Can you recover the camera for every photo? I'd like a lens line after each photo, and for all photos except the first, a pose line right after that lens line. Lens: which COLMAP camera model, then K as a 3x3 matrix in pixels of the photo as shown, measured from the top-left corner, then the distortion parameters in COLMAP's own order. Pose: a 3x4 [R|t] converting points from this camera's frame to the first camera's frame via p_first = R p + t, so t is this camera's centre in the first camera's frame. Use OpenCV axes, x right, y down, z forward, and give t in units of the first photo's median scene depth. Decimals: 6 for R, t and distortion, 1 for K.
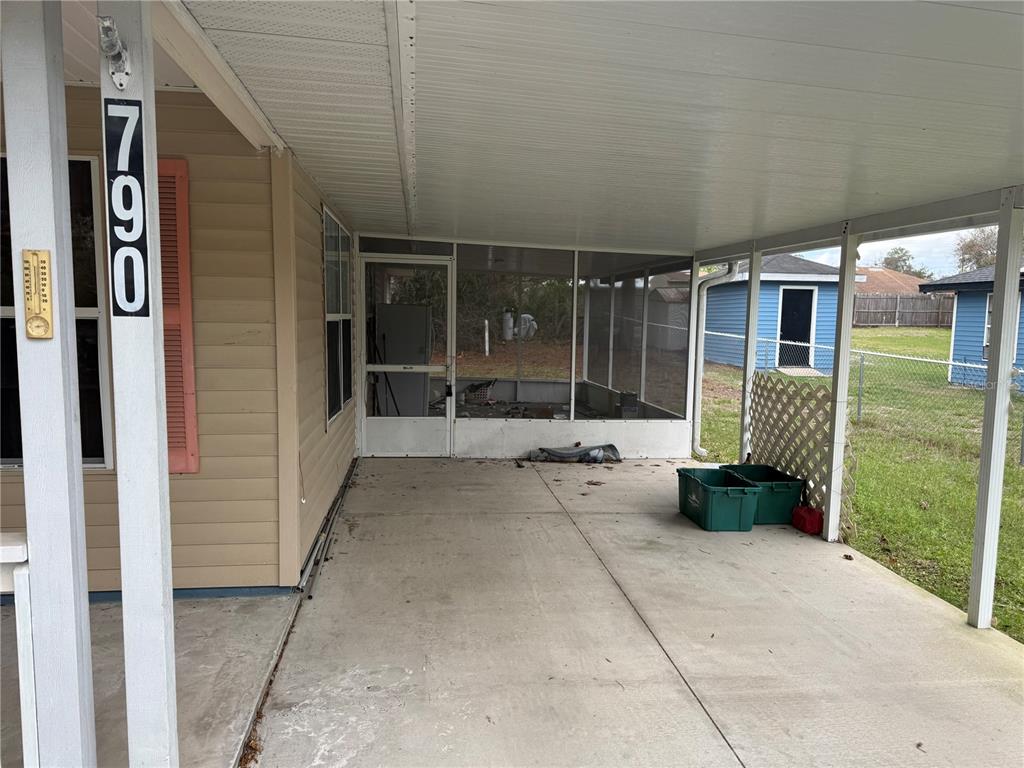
lens RADIAL K [[724.0, 0, 512.6], [0, 724.0, 383.7], [0, 0, 1]] dist [-0.006475, -0.001755]
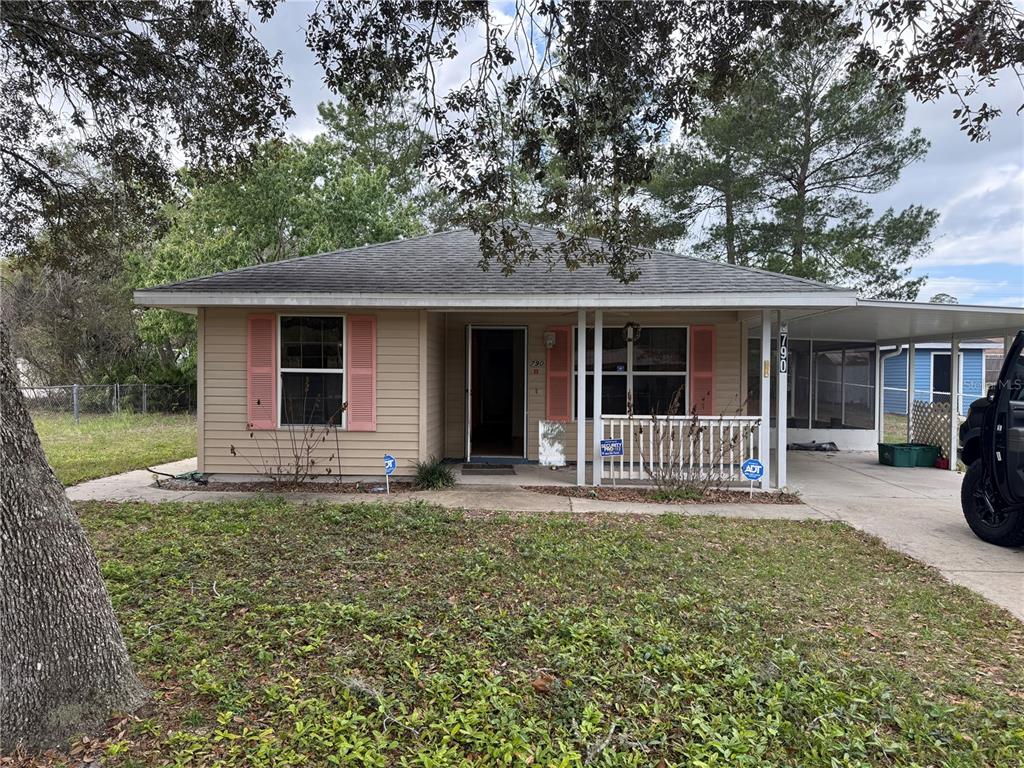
lens RADIAL K [[724.0, 0, 514.0], [0, 724.0, 387.3], [0, 0, 1]] dist [-0.006475, -0.001755]
pose [[0.983789, -0.006240, -0.179223, -0.436822], [-0.008388, 0.996700, -0.080742, 0.128597], [0.179135, 0.080936, 0.980490, -1.283438]]
